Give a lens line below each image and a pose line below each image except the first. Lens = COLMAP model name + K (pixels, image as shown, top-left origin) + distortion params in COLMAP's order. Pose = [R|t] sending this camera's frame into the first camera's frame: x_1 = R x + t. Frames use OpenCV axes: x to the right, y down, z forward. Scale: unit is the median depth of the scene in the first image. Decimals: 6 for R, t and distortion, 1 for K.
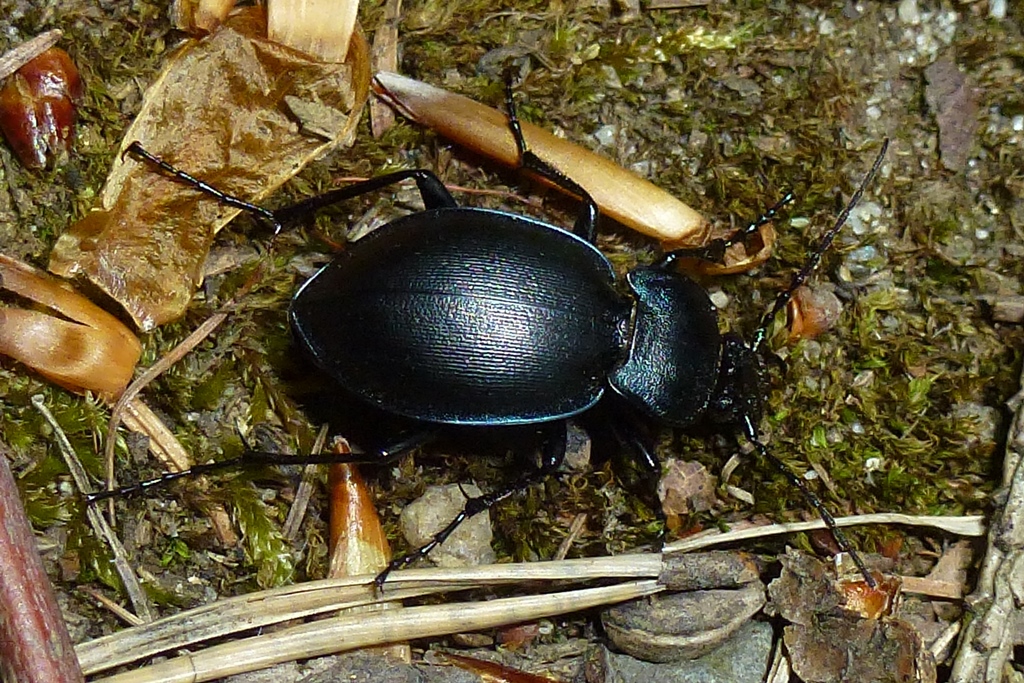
lens RADIAL K [[705.0, 0, 519.1], [0, 705.0, 334.1], [0, 0, 1]] dist [0.001765, 0.000506]
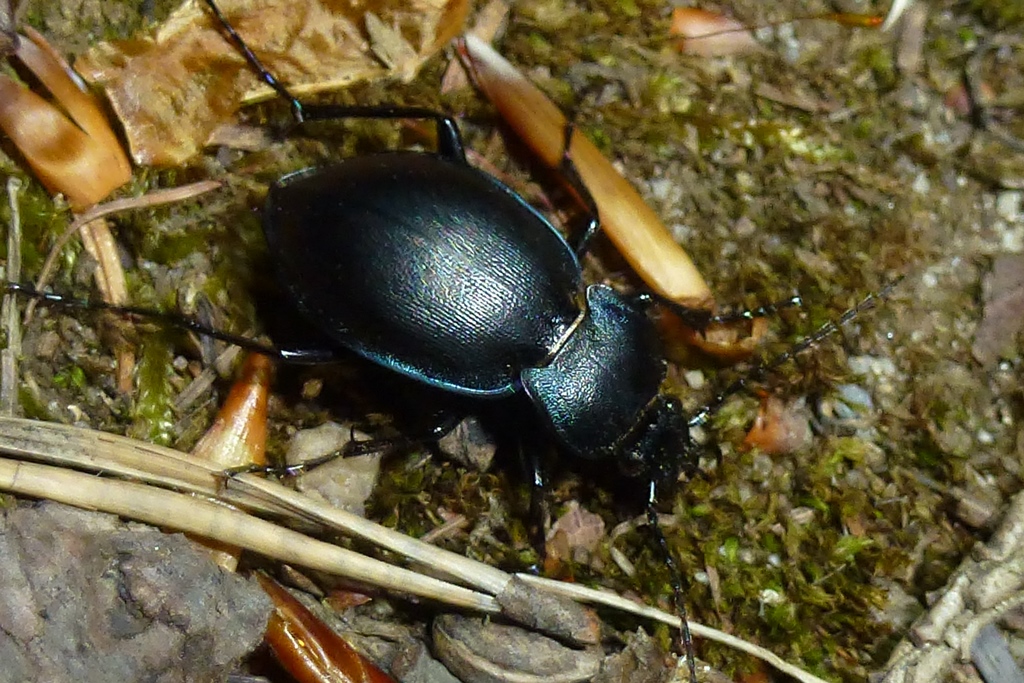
lens RADIAL K [[706.9, 0, 512.0], [0, 706.9, 341.5], [0, 0, 1]] dist [-0.001949, -0.000735]
pose [[0.915082, 0.400419, -0.047845, 0.099639], [-0.401984, 0.915185, -0.029070, 0.040691], [0.032147, 0.045835, 0.998432, 0.025696]]
